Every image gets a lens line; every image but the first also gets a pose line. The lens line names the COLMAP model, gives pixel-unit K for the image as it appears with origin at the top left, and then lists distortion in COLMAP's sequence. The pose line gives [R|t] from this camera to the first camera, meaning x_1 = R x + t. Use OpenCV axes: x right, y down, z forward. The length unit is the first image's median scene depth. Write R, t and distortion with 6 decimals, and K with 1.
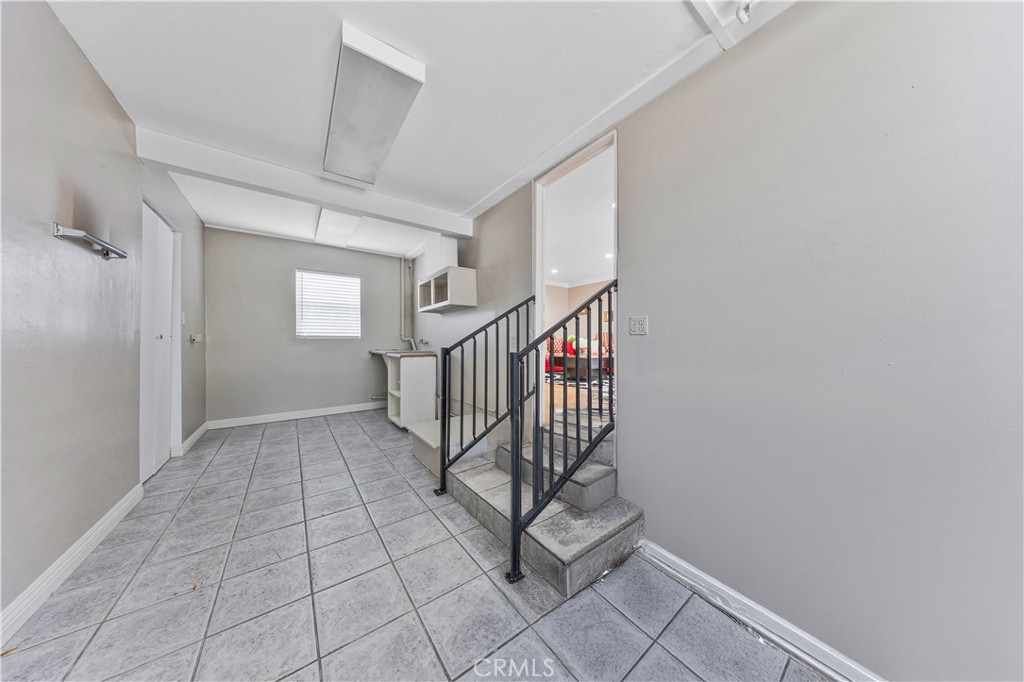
lens RADIAL K [[299.6, 0, 509.5], [0, 299.6, 342.3], [0, 0, 1]] dist [0.000116, 0.000007]
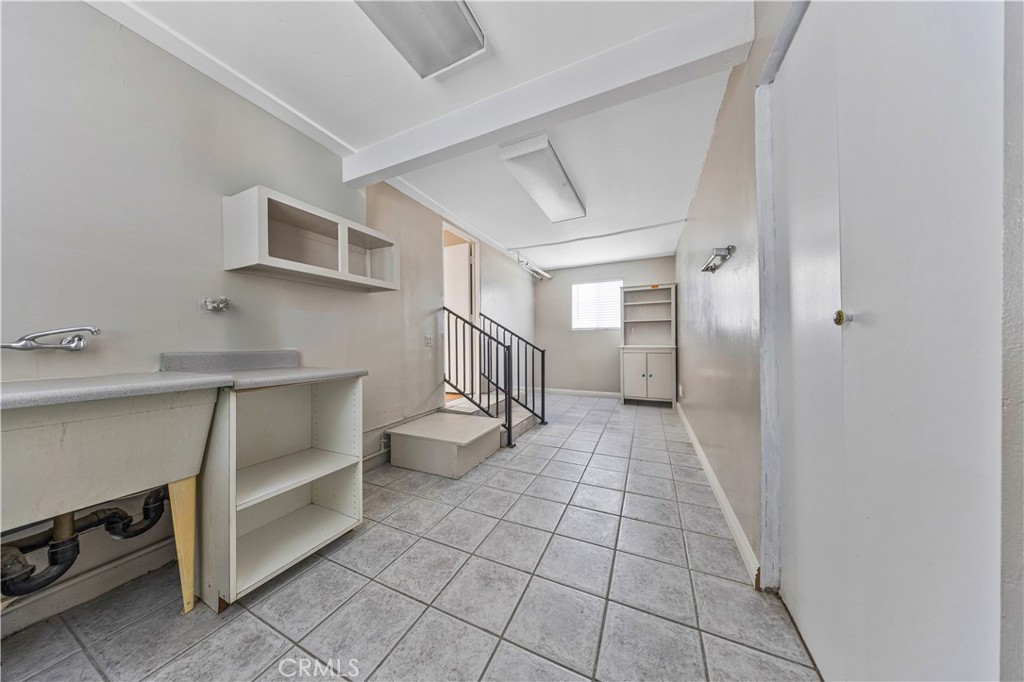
lens RADIAL K [[299.6, 0, 509.5], [0, 299.6, 342.3], [0, 0, 1]] dist [0.000116, 0.000007]
pose [[-0.480932, 0.000984, 0.876757, -1.353667], [0.008299, 0.999960, 0.003430, -0.000306], [-0.876719, 0.008926, -0.480921, 1.545773]]
